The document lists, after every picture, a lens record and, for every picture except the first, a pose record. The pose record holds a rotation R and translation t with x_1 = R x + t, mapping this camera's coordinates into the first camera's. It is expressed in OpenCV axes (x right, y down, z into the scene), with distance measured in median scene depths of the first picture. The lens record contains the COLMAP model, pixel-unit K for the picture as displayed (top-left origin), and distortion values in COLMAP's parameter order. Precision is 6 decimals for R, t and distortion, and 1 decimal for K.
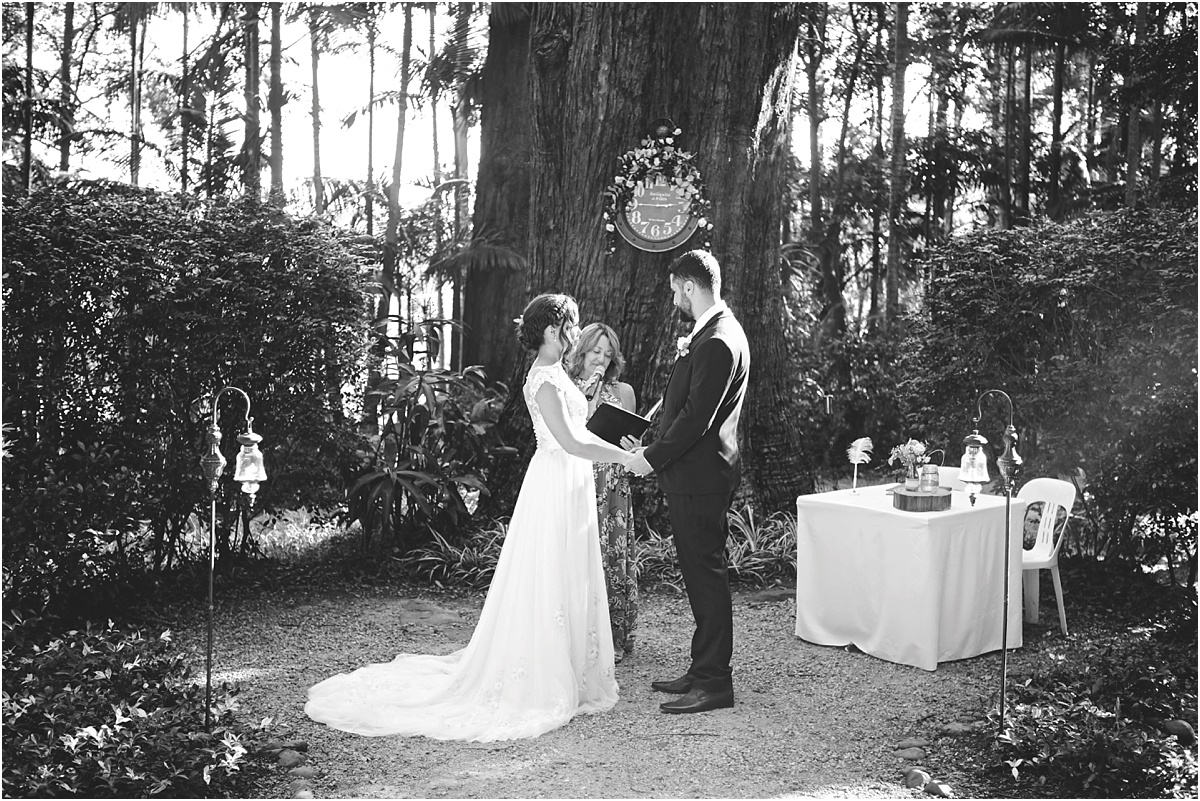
lens RADIAL K [[1511.3, 0, 600.0], [0, 1511.3, 400.5], [0, 0, 1]] dist [-0.058075, 0.000932]
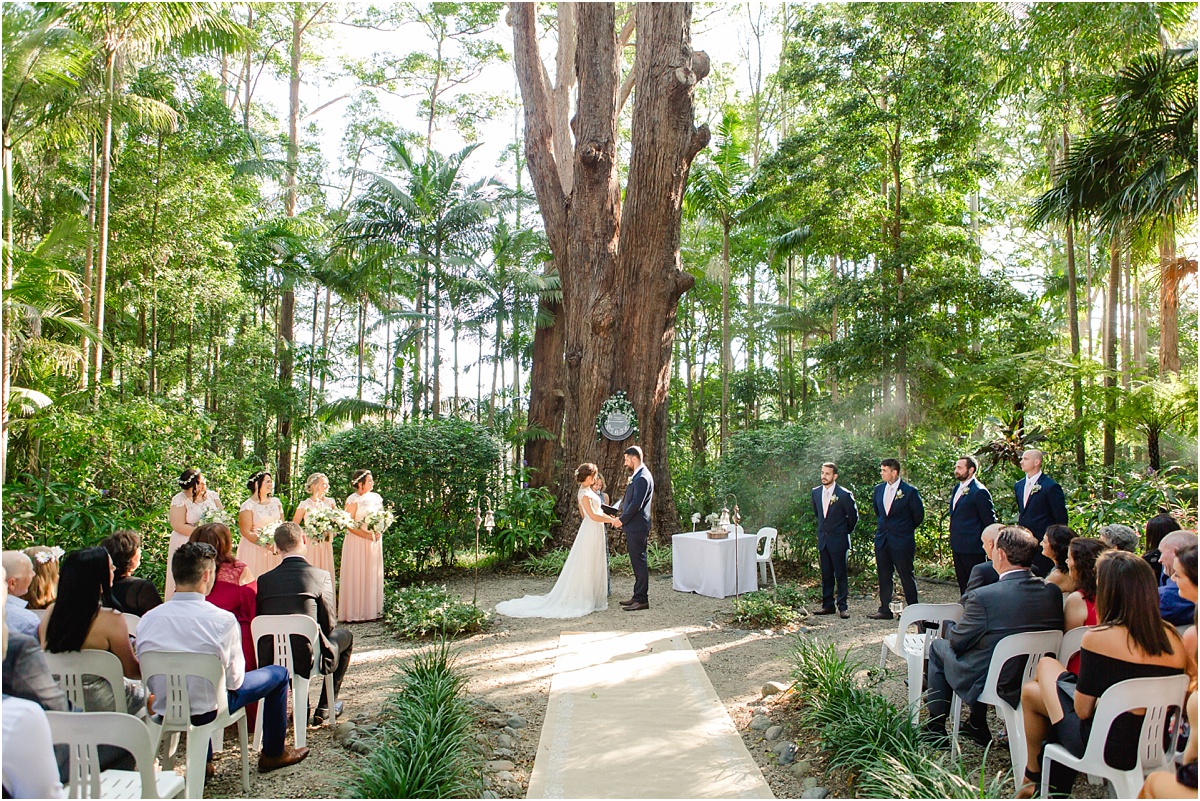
lens RADIAL K [[825.8, 0, 600.0], [0, 825.8, 400.5], [0, 0, 1]] dist [0.000339, -0.000467]
pose [[0.999681, -0.007690, 0.024051, -0.023602], [0.010590, 0.992364, -0.122888, 0.004332], [-0.022923, 0.123104, 0.992129, -0.371384]]
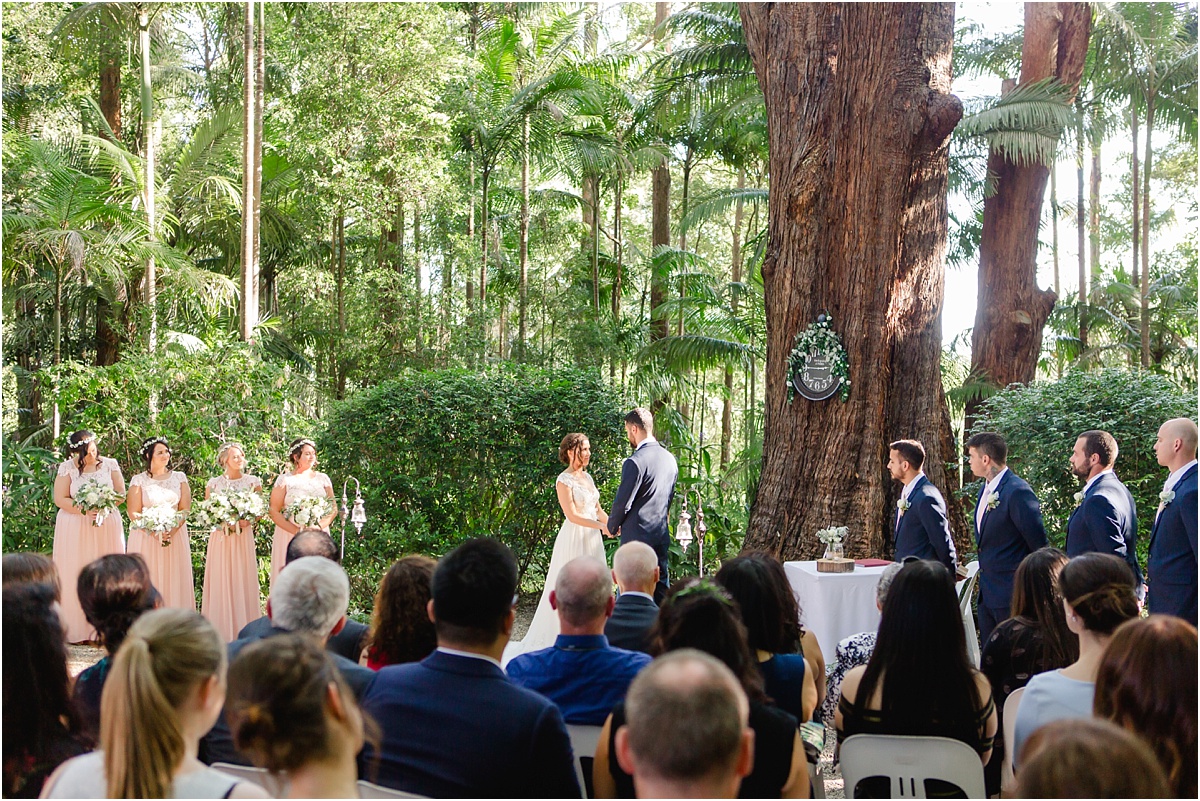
lens RADIAL K [[1440.4, 0, 599.9], [0, 1440.4, 377.4], [0, 0, 1]] dist [0.004812, 0.018617]
pose [[0.854597, -0.013036, -0.519129, 0.579876], [-0.036613, 0.995685, -0.085274, 0.006072], [0.518000, 0.091882, 0.850432, -0.293657]]
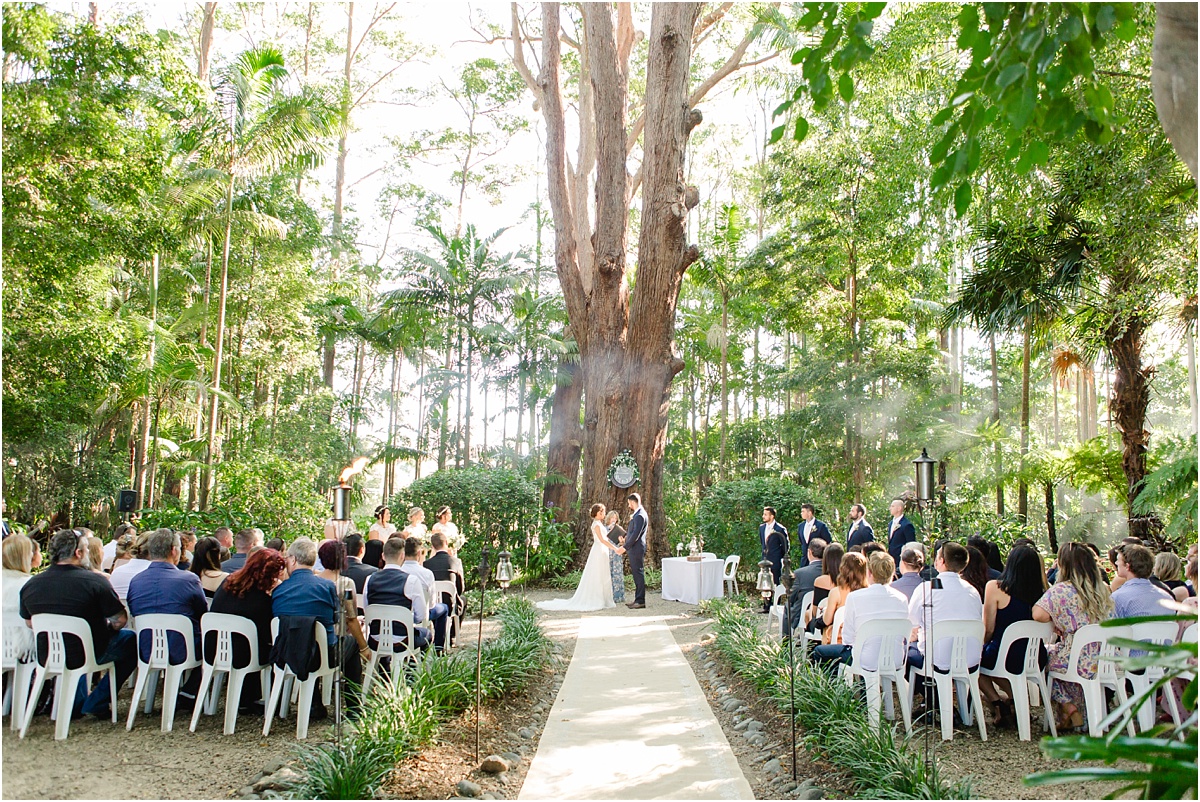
lens RADIAL K [[880.9, 0, 585.8], [0, 880.9, 396.9], [0, 0, 1]] dist [-0.032365, -0.000090]
pose [[0.999940, 0.008084, -0.007333, -0.031466], [-0.009222, 0.985159, -0.171399, 0.035041], [0.005838, 0.171456, 0.985174, -0.908209]]
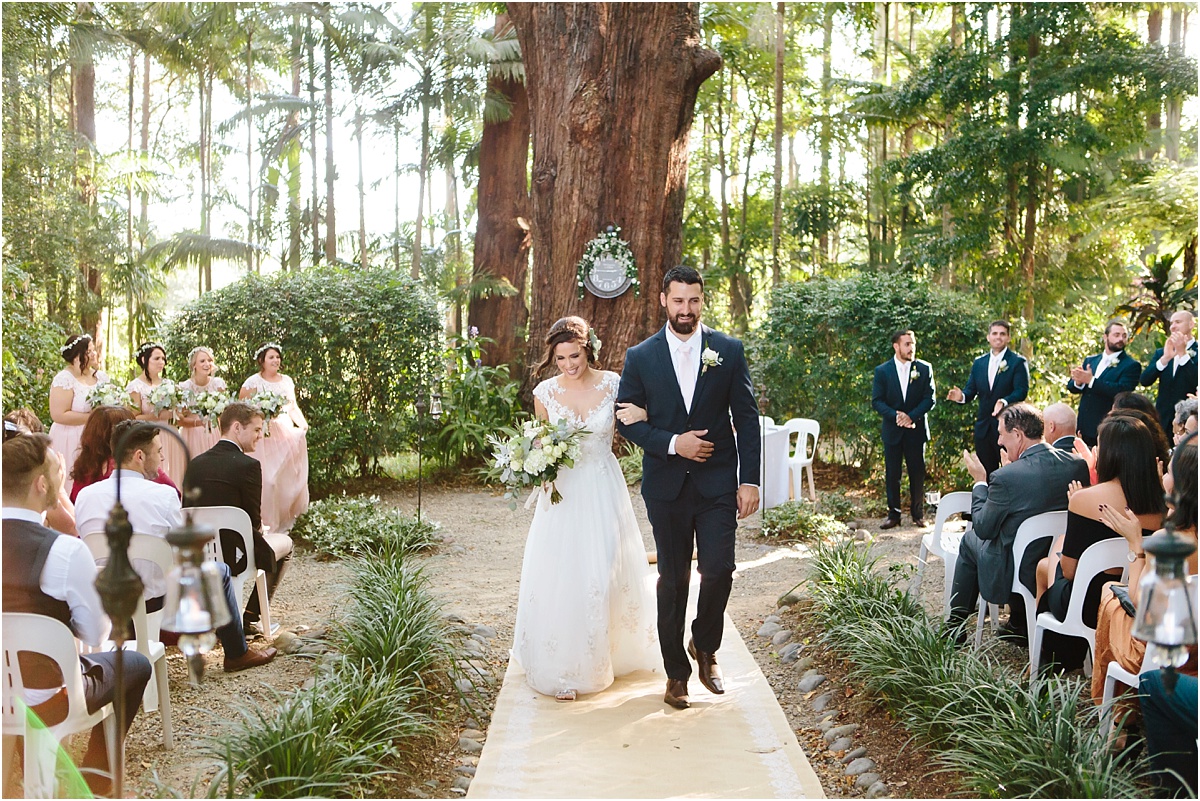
lens RADIAL K [[1365.4, 0, 600.0], [0, 1365.4, 400.5], [0, 0, 1]] dist [-0.010990, 0.006661]
pose [[0.999345, -0.016111, 0.032415, -0.024629], [0.016047, 0.999869, 0.002249, 0.016936], [-0.032447, -0.001728, 0.999472, -0.580846]]
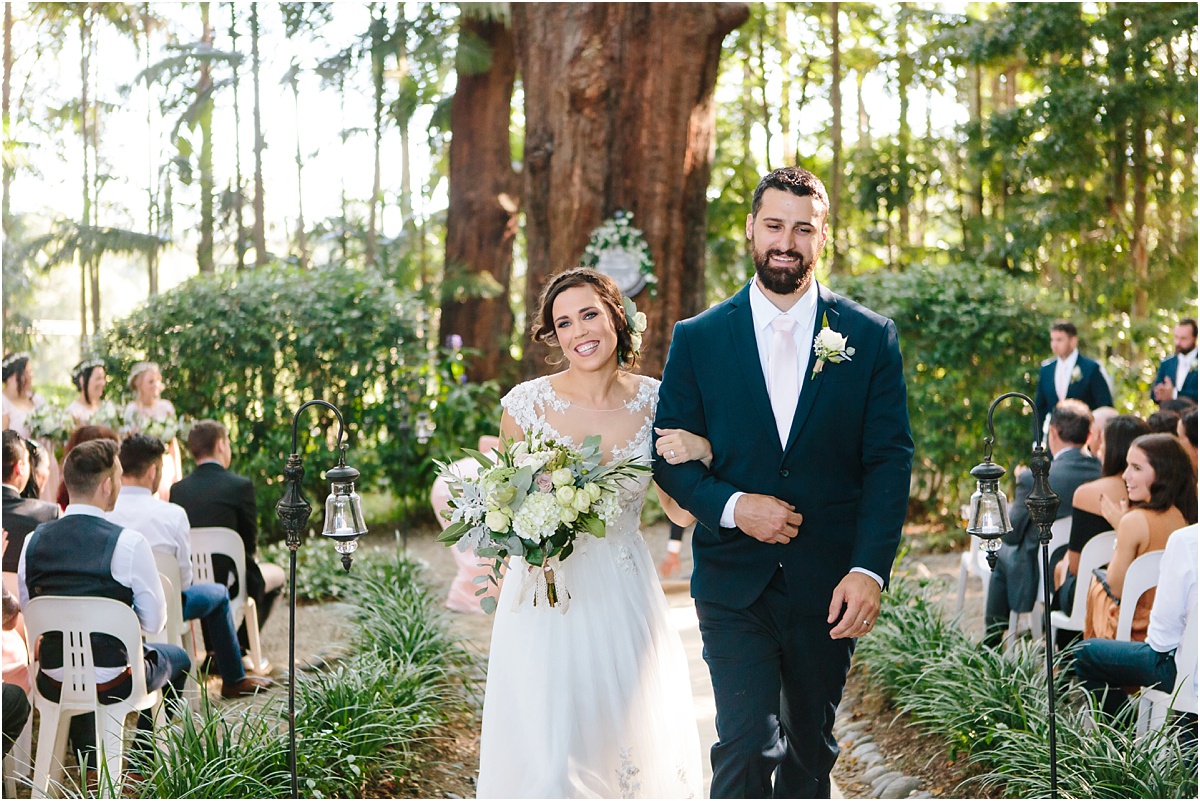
lens RADIAL K [[1928.6, 0, 600.0], [0, 1928.6, 400.5], [0, 0, 1]] dist [-0.032891, -0.146055]
pose [[0.999151, -0.030230, 0.027973, -0.033760], [0.030731, 0.999372, -0.017641, 0.030631], [-0.027422, 0.018486, 0.999453, -0.837342]]
